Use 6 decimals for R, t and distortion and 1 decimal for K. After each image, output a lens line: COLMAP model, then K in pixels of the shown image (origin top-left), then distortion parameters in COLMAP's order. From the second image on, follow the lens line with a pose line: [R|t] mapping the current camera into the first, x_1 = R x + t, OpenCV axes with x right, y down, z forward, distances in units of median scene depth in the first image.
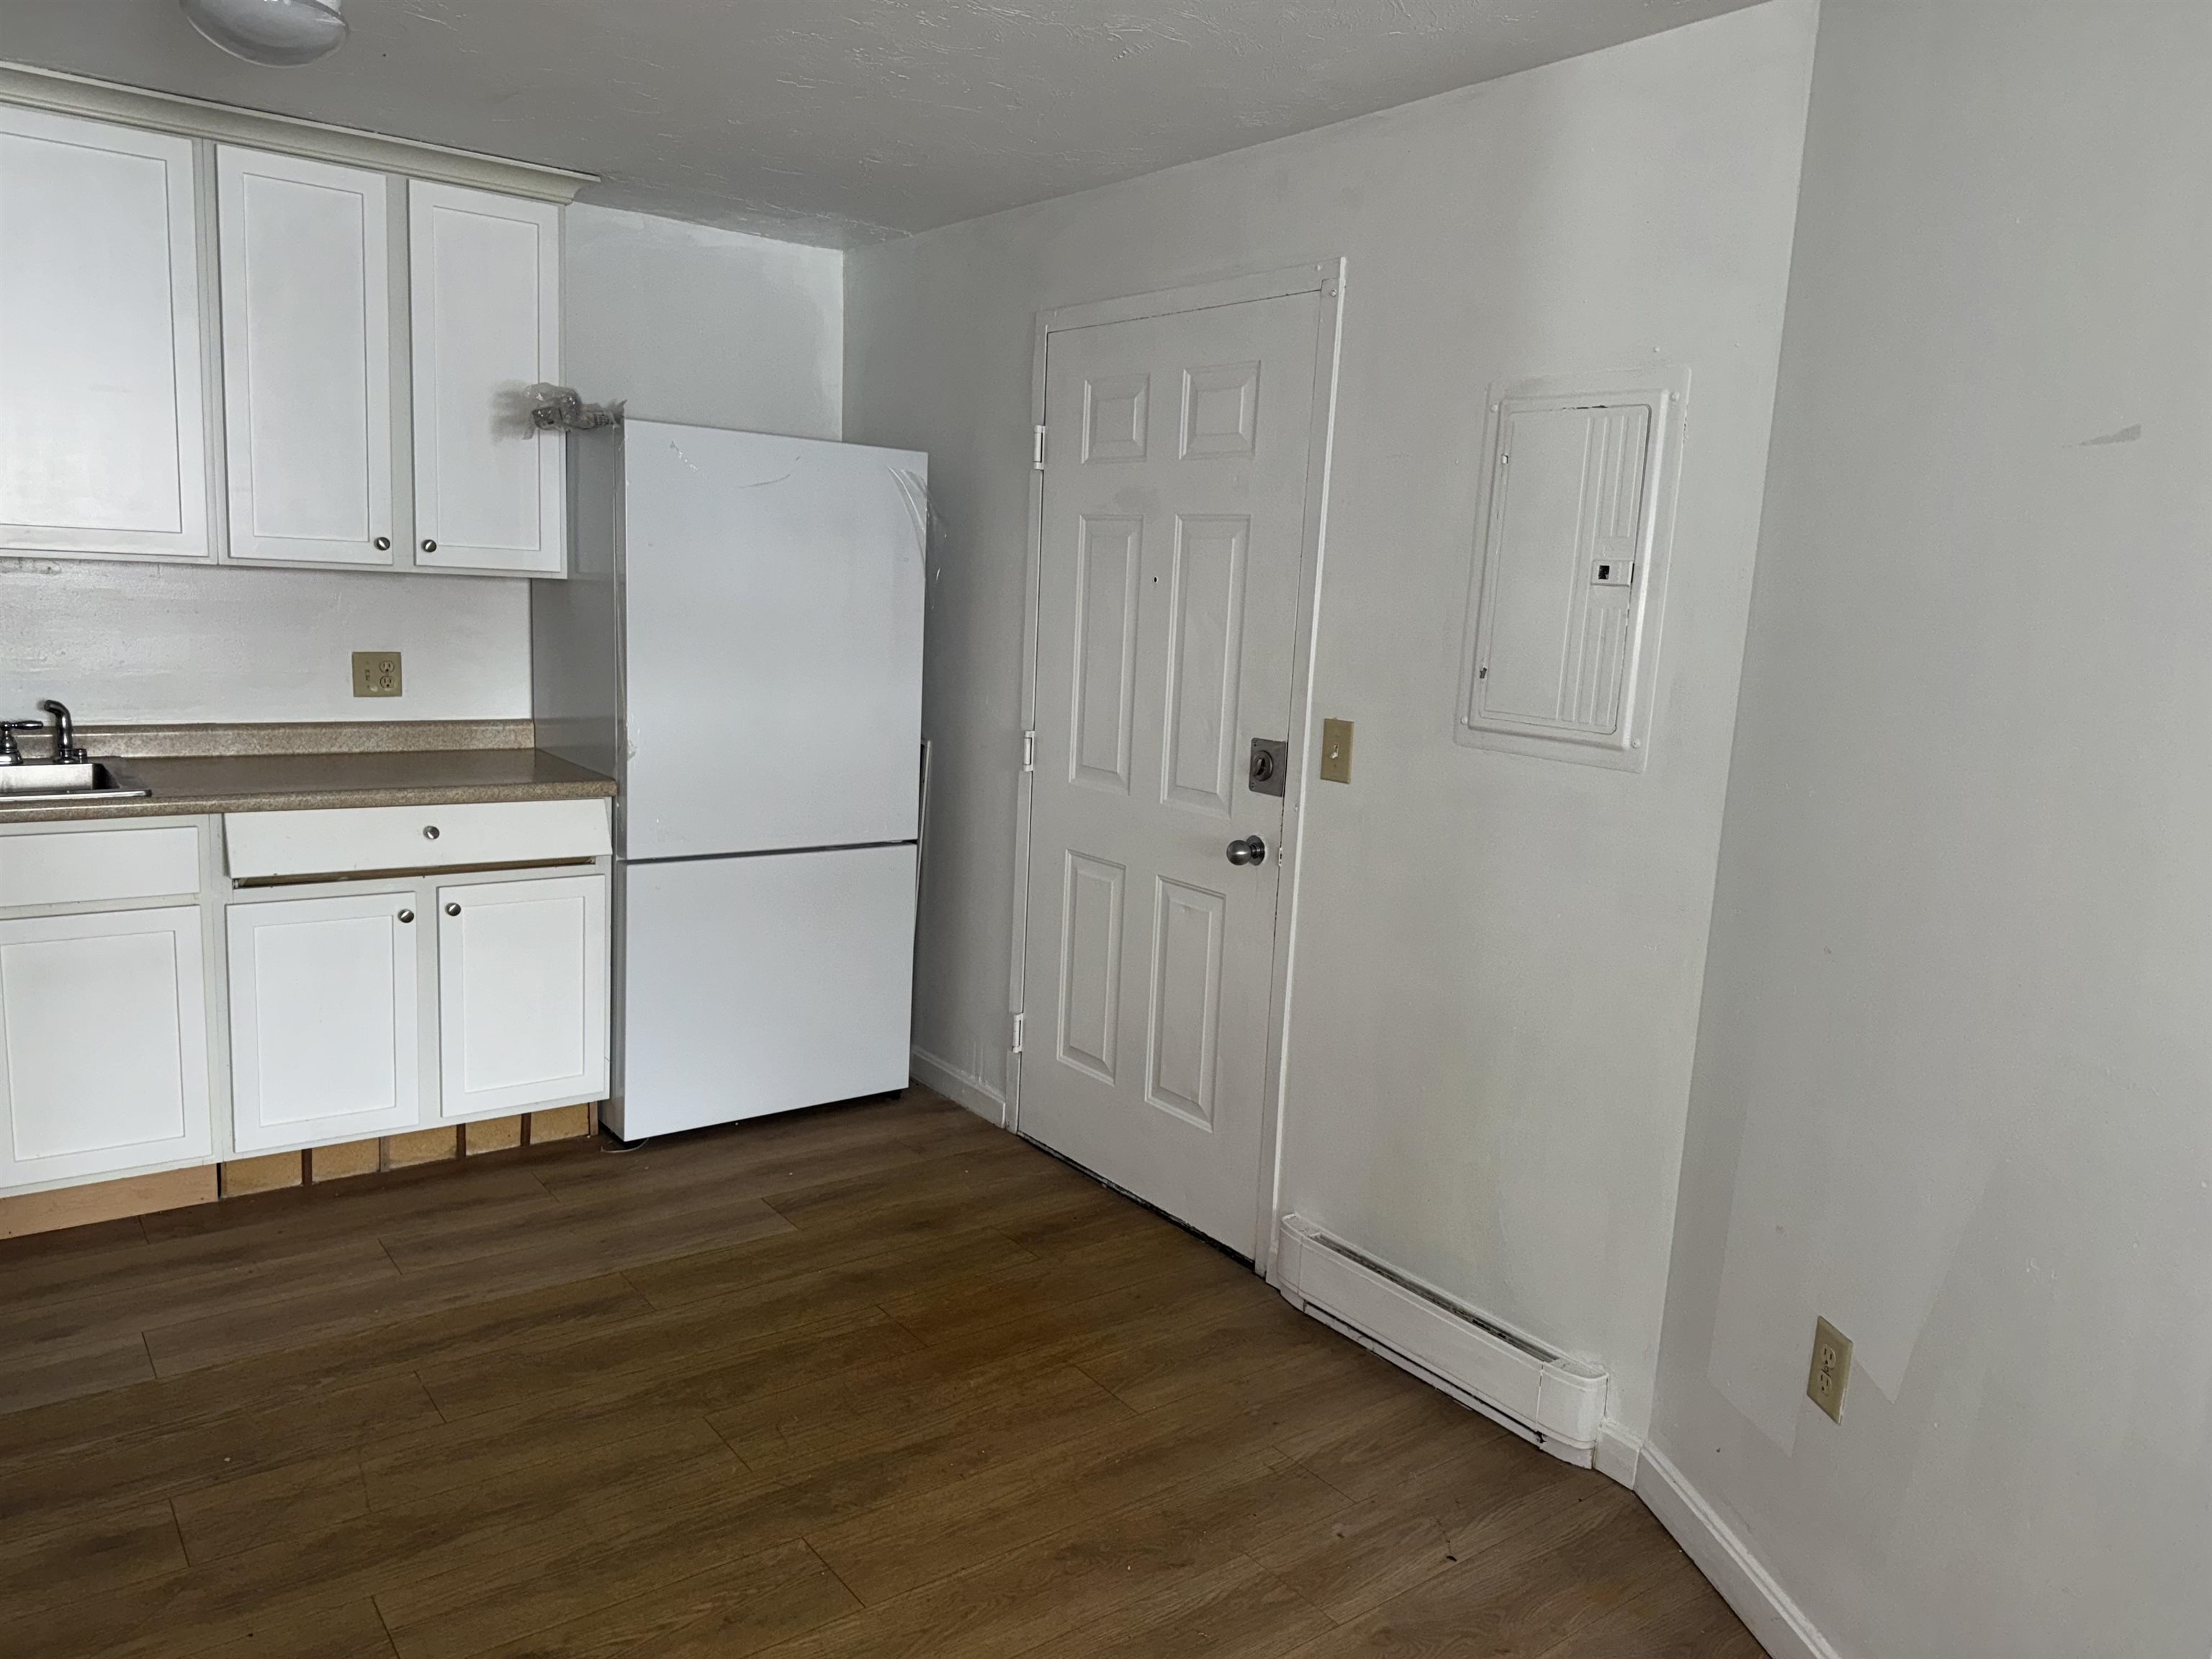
lens RADIAL K [[1544.7, 0, 1109.0], [0, 1544.7, 837.6], [0, 0, 1]] dist [0.002975, -0.000133]
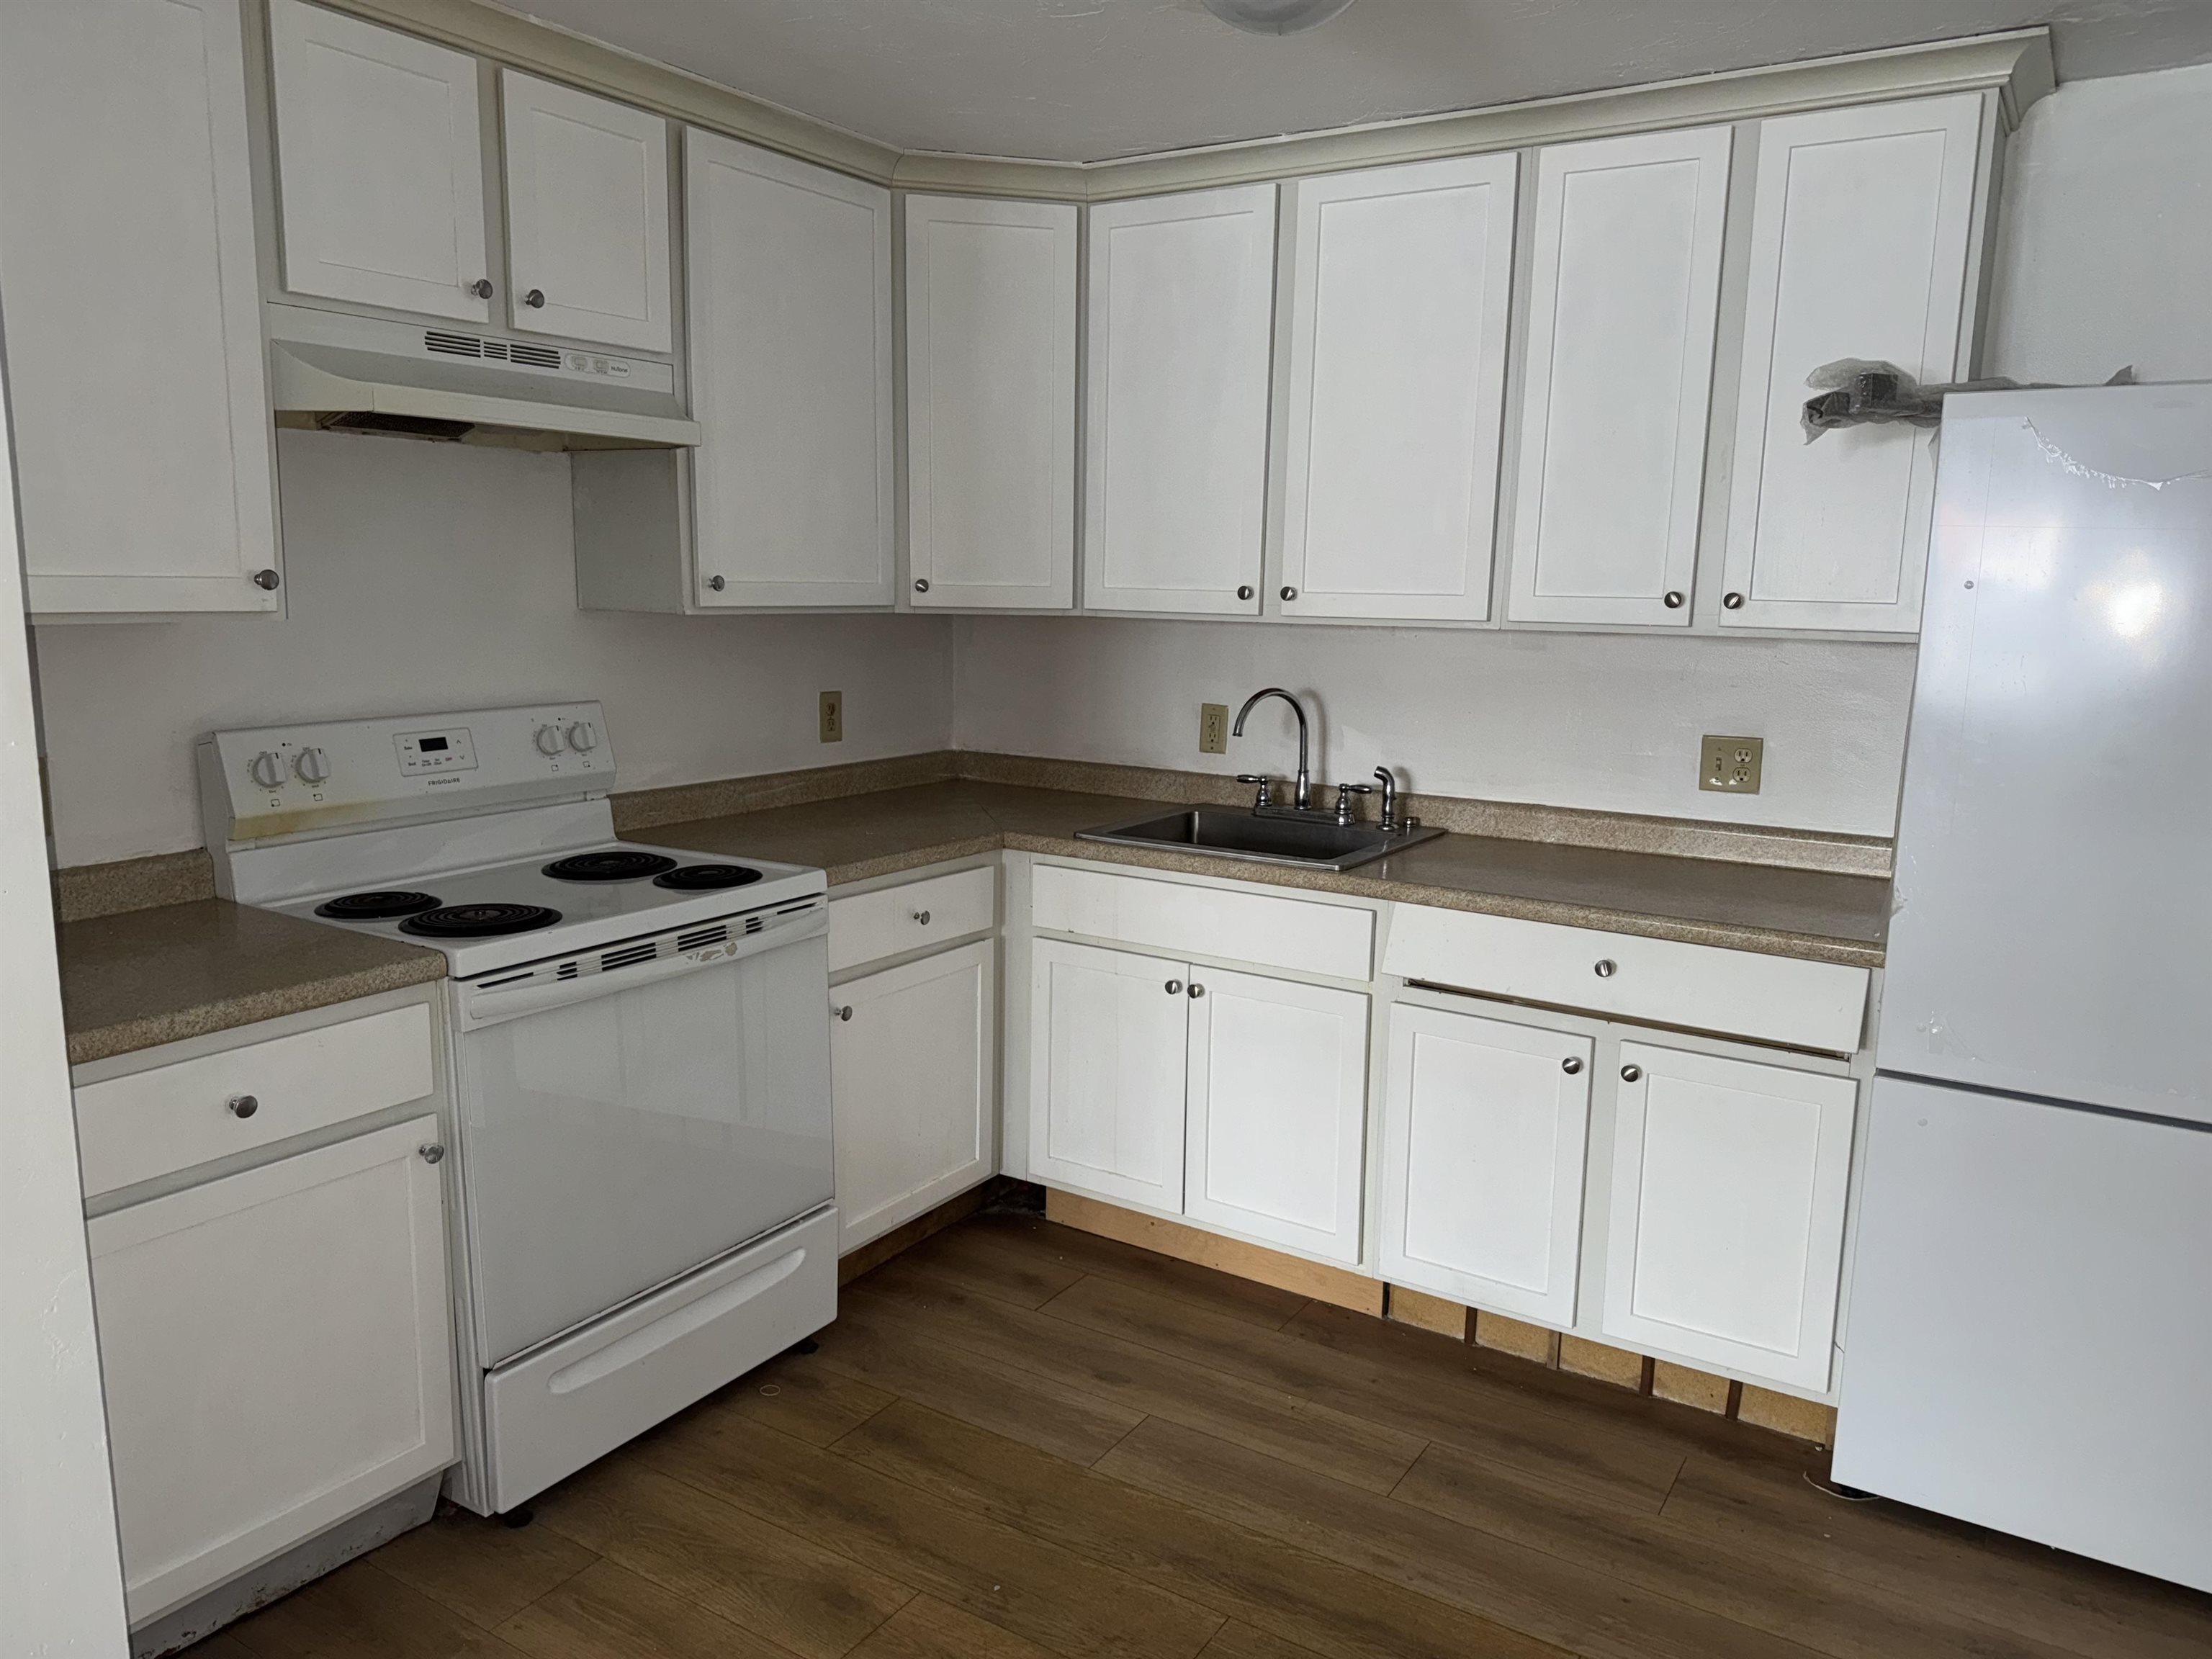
lens RADIAL K [[1544.7, 0, 1109.0], [0, 1544.7, 837.6], [0, 0, 1]] dist [0.002975, -0.000133]
pose [[0.353206, 0.111831, -0.928838, 0.181988], [-0.161981, 0.985145, 0.057015, -0.070736], [0.921416, 0.130316, 0.366074, 0.475777]]
